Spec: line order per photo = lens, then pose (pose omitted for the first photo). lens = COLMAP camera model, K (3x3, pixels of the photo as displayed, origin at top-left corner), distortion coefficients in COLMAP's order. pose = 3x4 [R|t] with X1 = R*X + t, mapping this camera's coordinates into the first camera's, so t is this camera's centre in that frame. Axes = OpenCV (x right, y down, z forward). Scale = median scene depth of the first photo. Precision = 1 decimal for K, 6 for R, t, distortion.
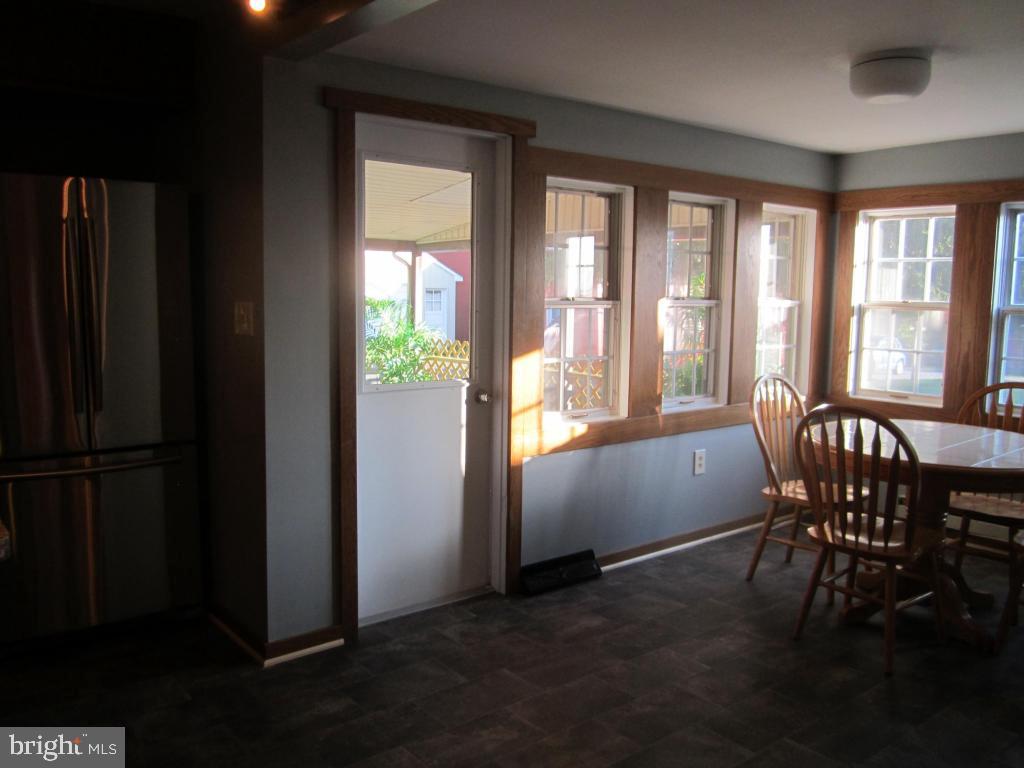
lens RADIAL K [[851.1, 0, 512.0], [0, 851.1, 384.0], [0, 0, 1]] dist [-0.044073, -0.008429]
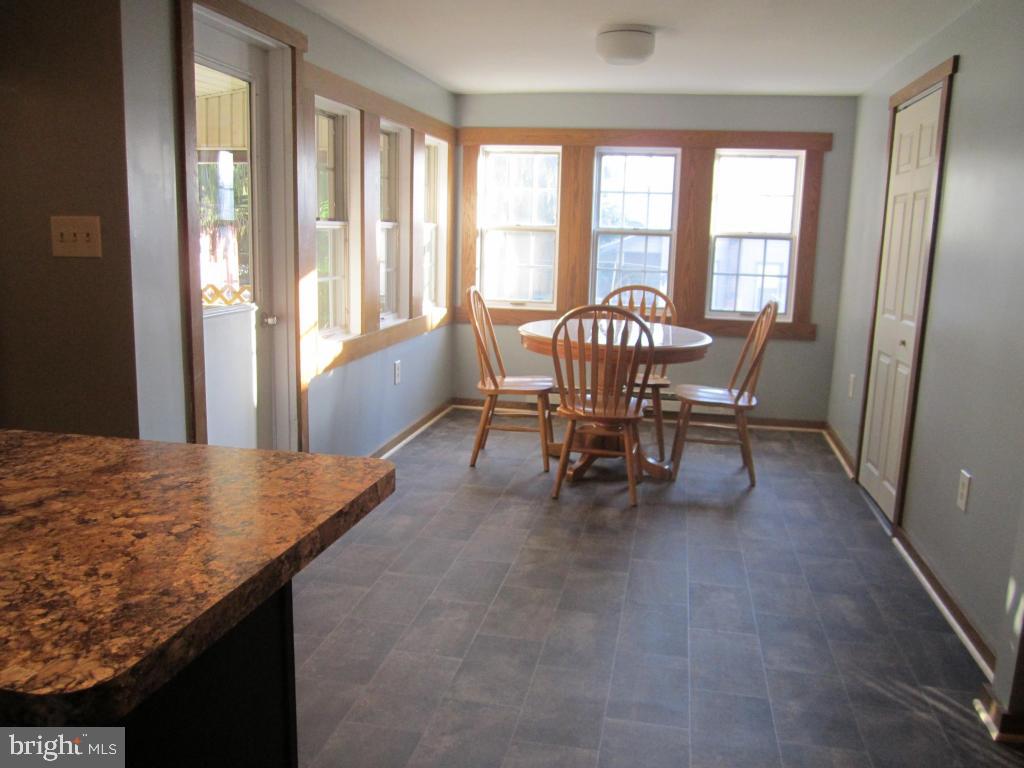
lens RADIAL K [[848.9, 0, 495.3], [0, 848.9, 387.2], [0, 0, 1]] dist [-0.031962, -0.001831]
pose [[0.782170, -0.106999, 0.613809, -0.382828], [0.051787, 0.992900, 0.107091, 0.000837], [-0.620909, -0.051976, 0.782157, 0.070700]]
